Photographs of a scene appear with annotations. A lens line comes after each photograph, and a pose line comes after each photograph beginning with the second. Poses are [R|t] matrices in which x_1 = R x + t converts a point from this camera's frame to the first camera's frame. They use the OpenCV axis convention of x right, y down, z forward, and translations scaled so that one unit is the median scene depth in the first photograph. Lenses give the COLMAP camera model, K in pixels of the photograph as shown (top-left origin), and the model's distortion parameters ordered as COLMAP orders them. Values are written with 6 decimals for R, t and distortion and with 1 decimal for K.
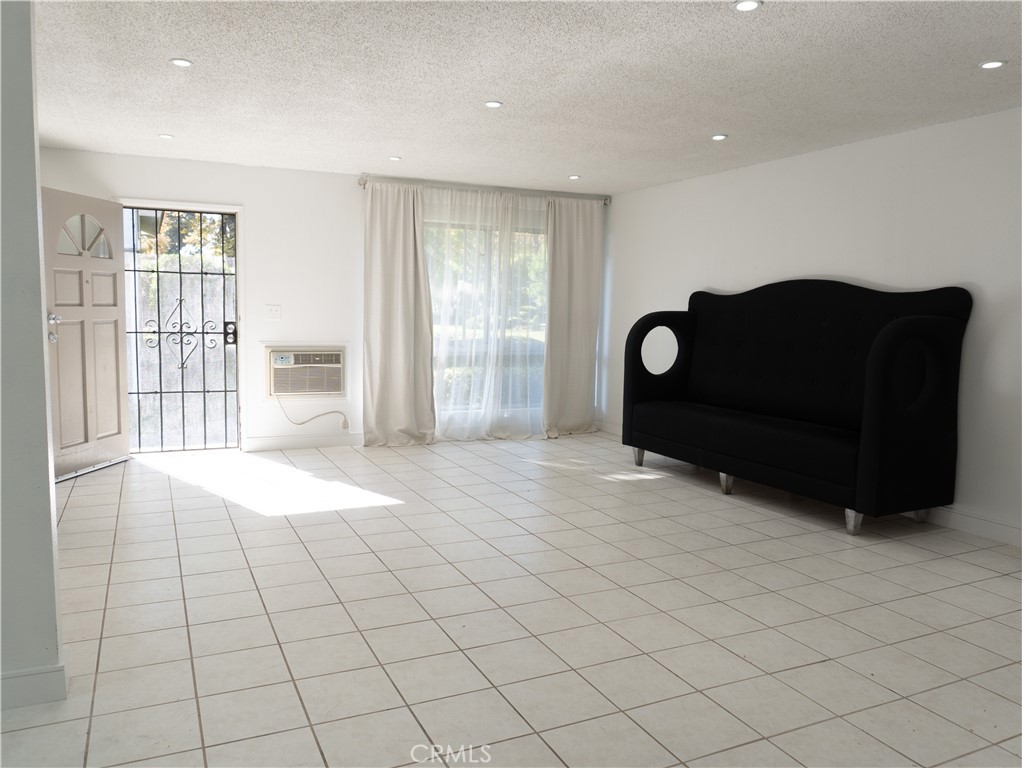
lens RADIAL K [[767.9, 0, 509.7], [0, 767.9, 385.3], [0, 0, 1]] dist [0.061625, 0.001202]
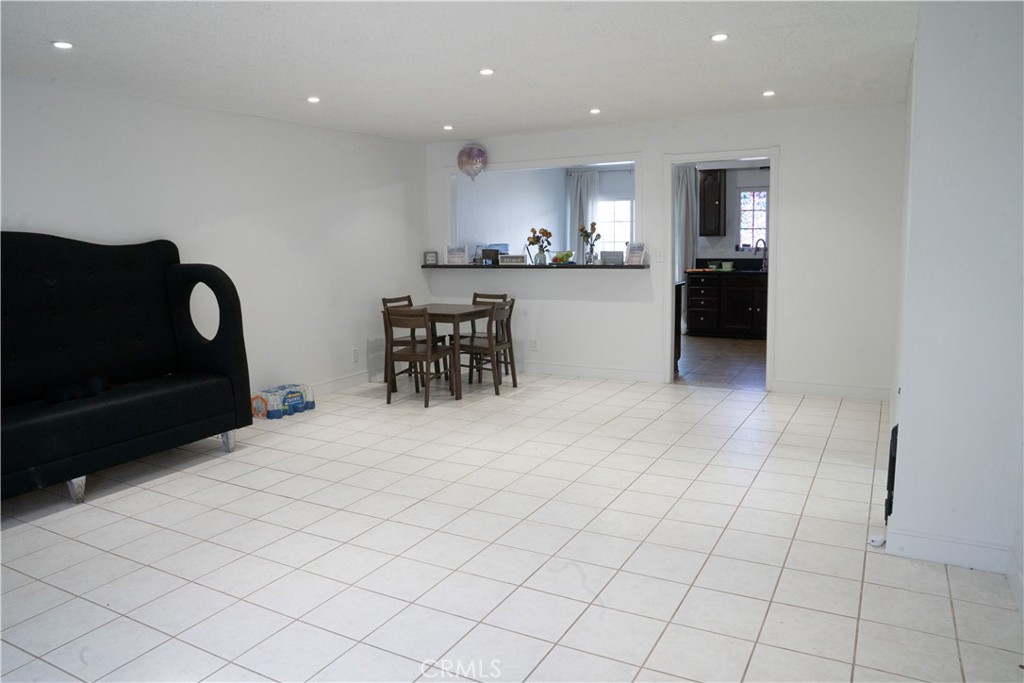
lens RADIAL K [[674.1, 0, 512.1], [0, 674.1, 339.5], [0, 0, 1]] dist [-0.012430, 0.004147]
pose [[-0.578728, -0.113437, 0.807592, -0.566871], [0.099422, 0.973078, 0.207929, -0.132058], [-0.809437, 0.200627, -0.551870, 1.109220]]
